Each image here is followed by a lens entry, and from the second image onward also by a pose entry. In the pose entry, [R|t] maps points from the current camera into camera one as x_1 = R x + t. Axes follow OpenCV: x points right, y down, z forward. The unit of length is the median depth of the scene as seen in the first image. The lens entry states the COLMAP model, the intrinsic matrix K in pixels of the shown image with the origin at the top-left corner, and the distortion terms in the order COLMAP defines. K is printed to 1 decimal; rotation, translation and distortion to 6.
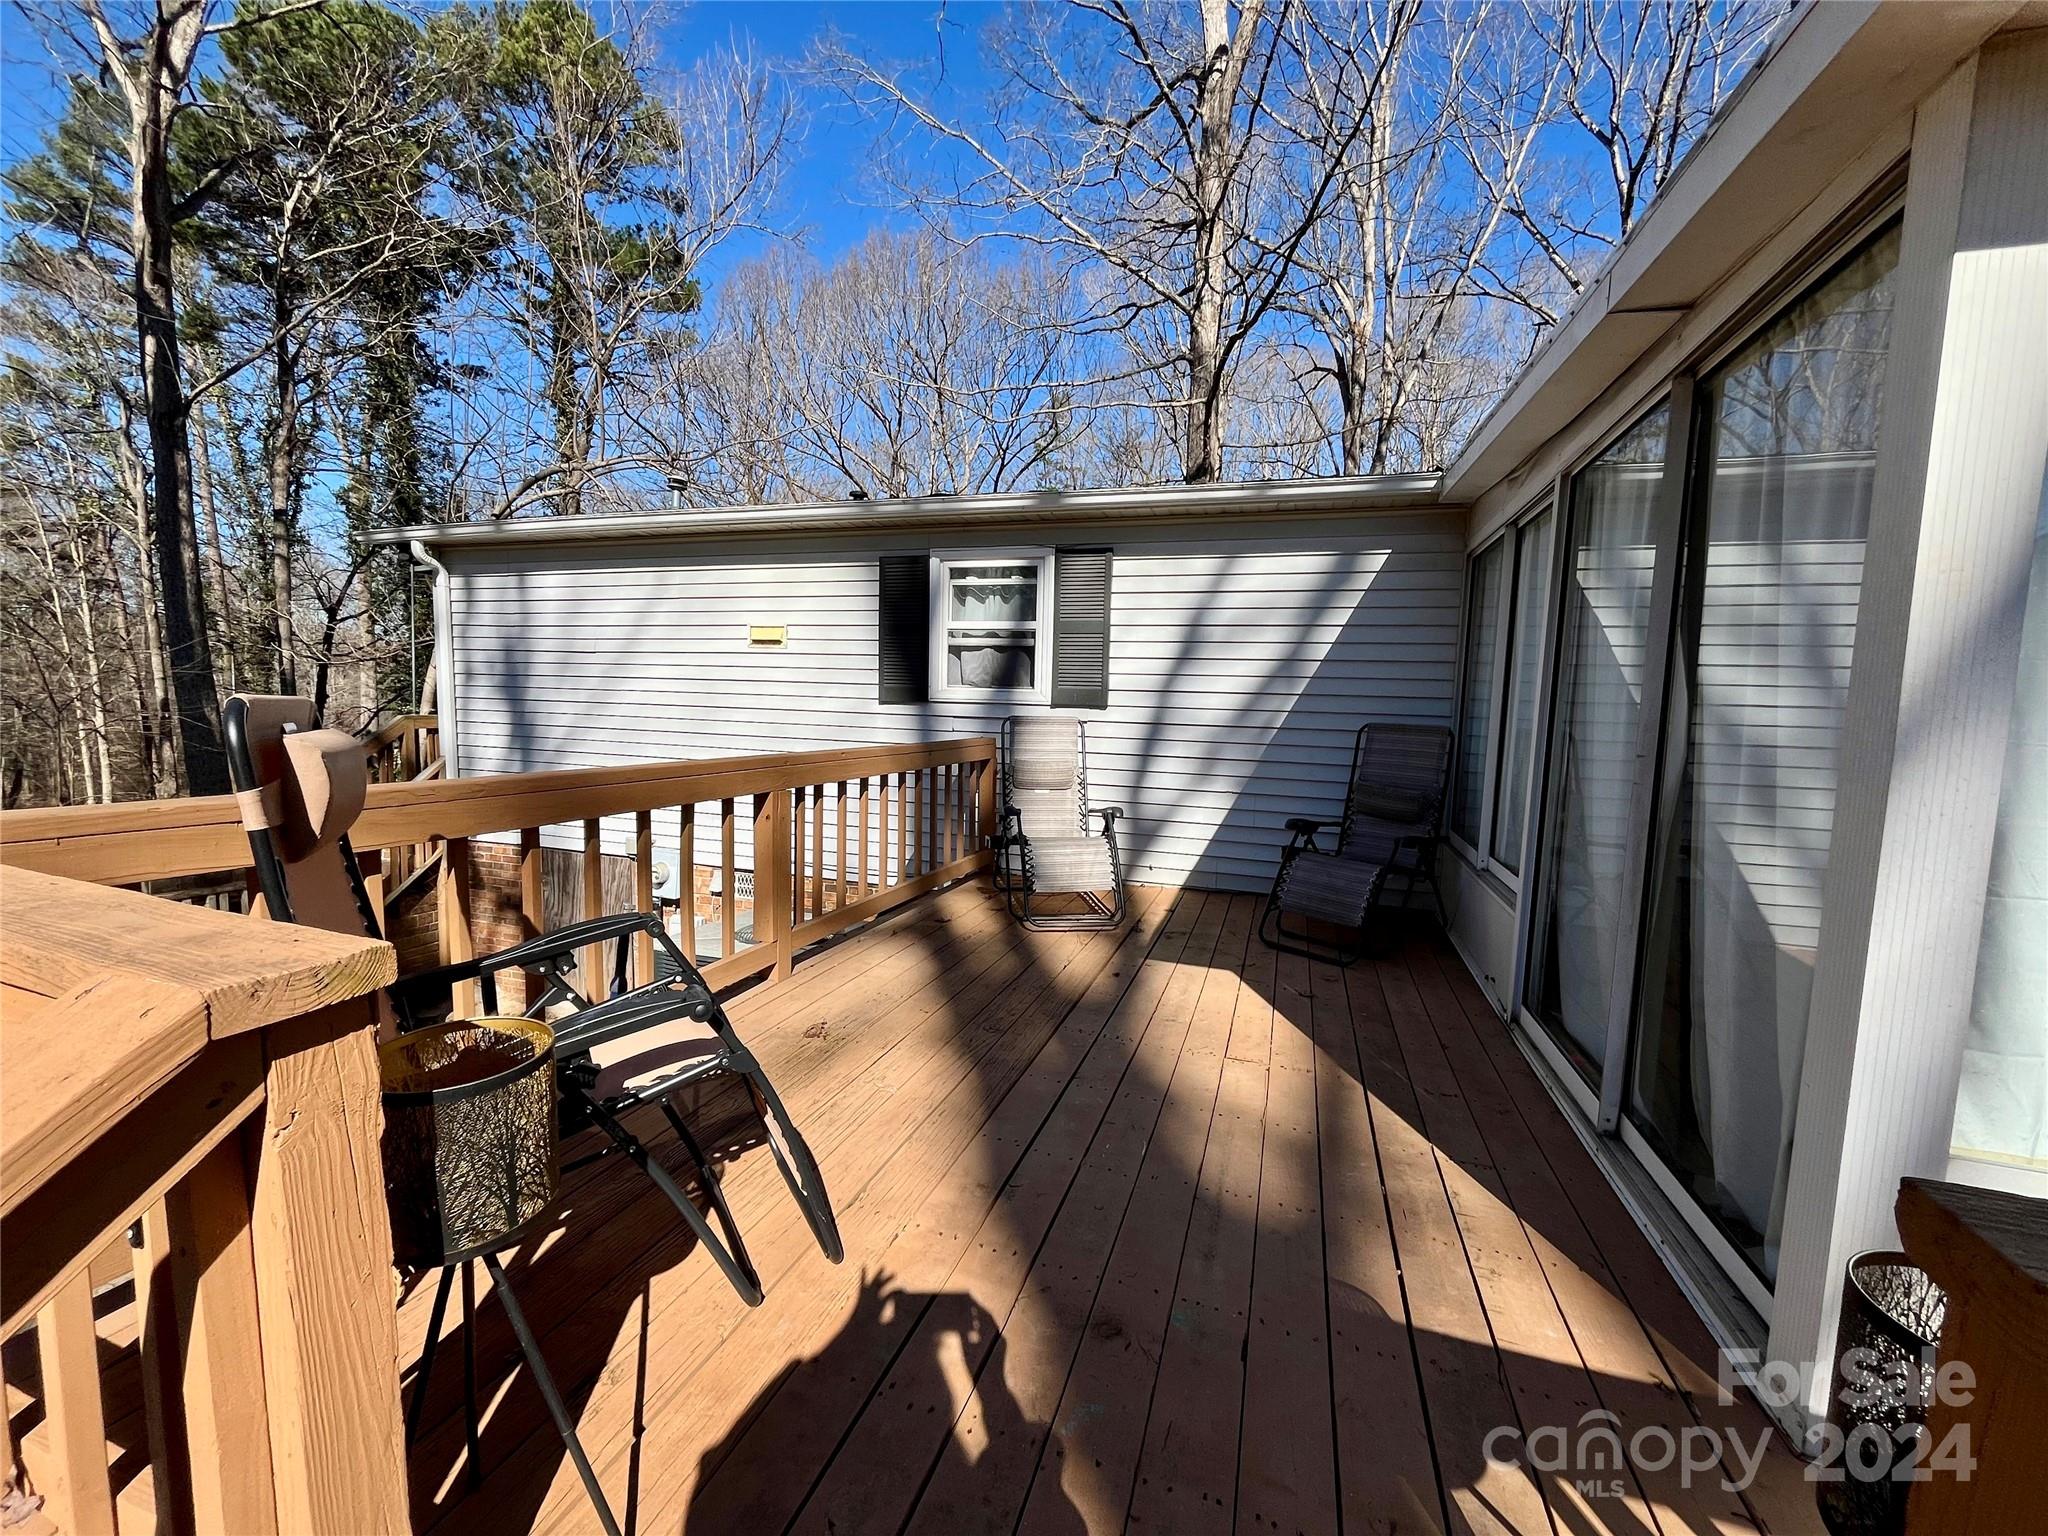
lens RADIAL K [[822.3, 0, 1024.6], [0, 822.3, 772.1], [0, 0, 1]] dist [-0.004019, -0.000374]
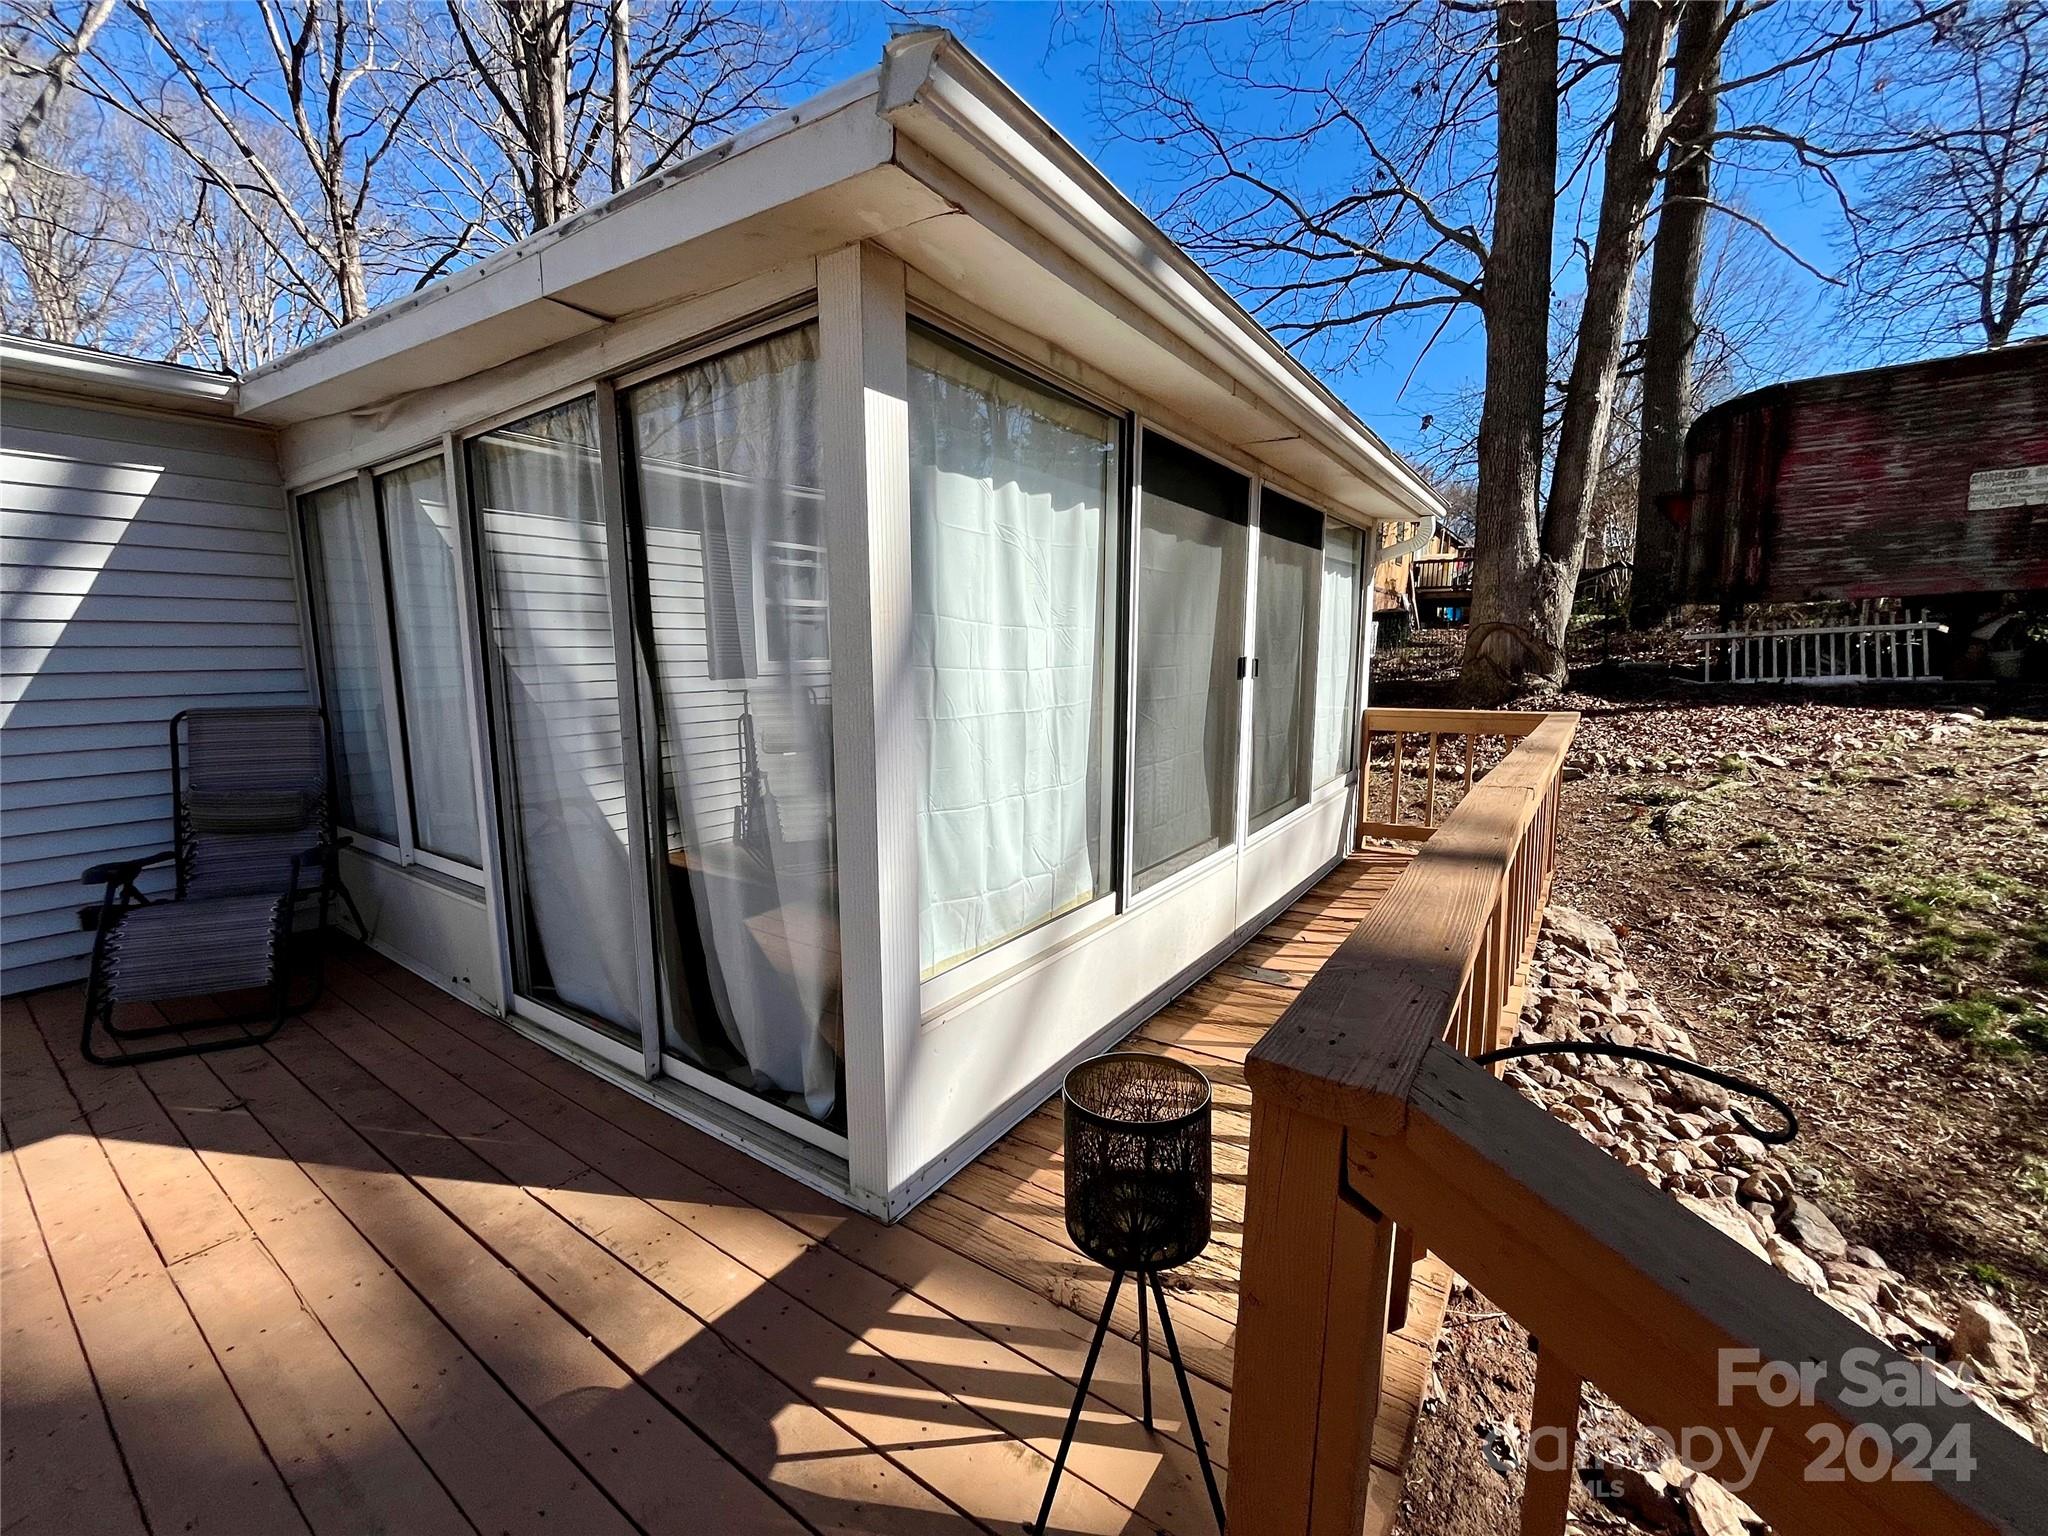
lens RADIAL K [[822.3, 0, 1020.6], [0, 822.3, 774.2], [0, 0, 1]] dist [-0.004019, -0.000374]
pose [[0.293746, -0.172399, 0.940208, -0.084637], [0.100434, 0.983724, 0.149000, -0.055829], [-0.950593, 0.050661, 0.306279, 0.117767]]
